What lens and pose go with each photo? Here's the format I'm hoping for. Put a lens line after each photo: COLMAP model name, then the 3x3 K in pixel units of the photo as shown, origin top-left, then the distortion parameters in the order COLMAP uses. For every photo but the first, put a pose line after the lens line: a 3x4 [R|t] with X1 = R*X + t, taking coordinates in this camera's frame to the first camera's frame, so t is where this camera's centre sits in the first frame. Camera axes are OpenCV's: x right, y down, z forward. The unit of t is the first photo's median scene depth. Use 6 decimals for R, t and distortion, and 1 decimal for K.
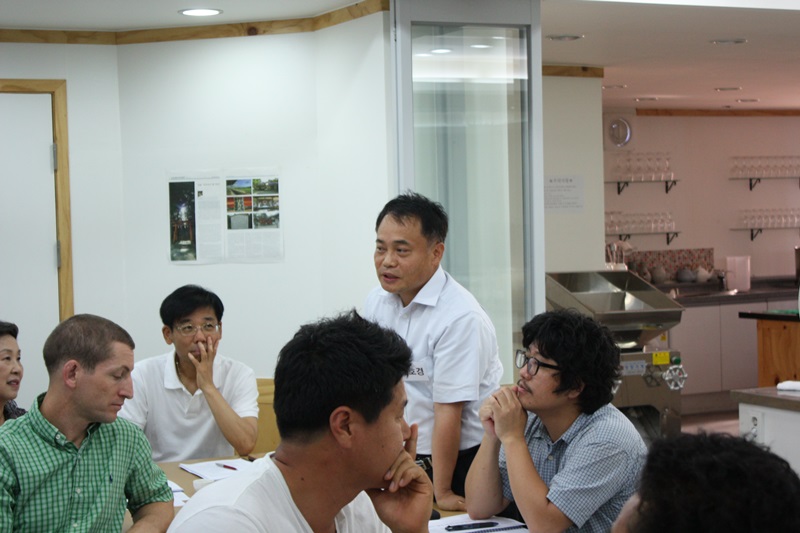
lens RADIAL K [[1695.6, 0, 400.6], [0, 1695.6, 271.2], [0, 0, 1]] dist [0.082474, 0.000000]
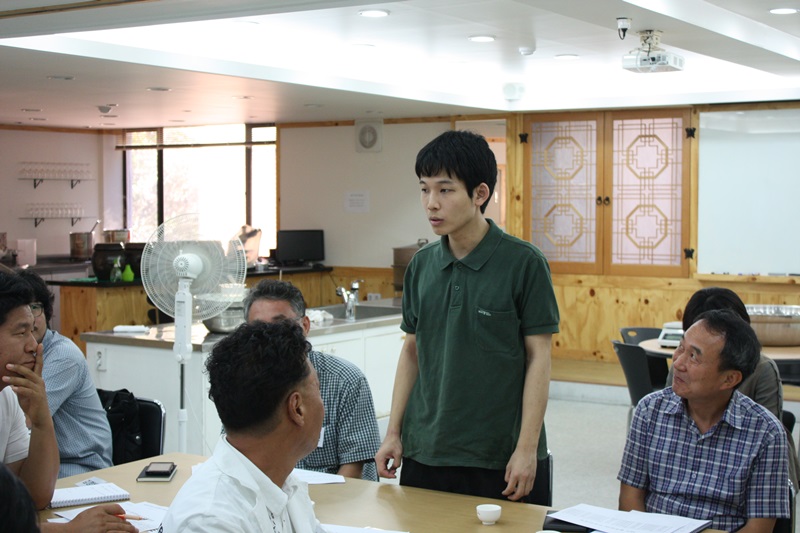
lens RADIAL K [[1296.4, 0, 399.9], [0, 1296.4, 263.0], [0, 0, 1]] dist [0.178395, 0.000000]
pose [[0.884154, -0.001991, 0.467192, -0.838663], [-0.001884, 0.999968, 0.007828, 0.047714], [-0.467192, -0.007802, 0.884121, -0.711046]]
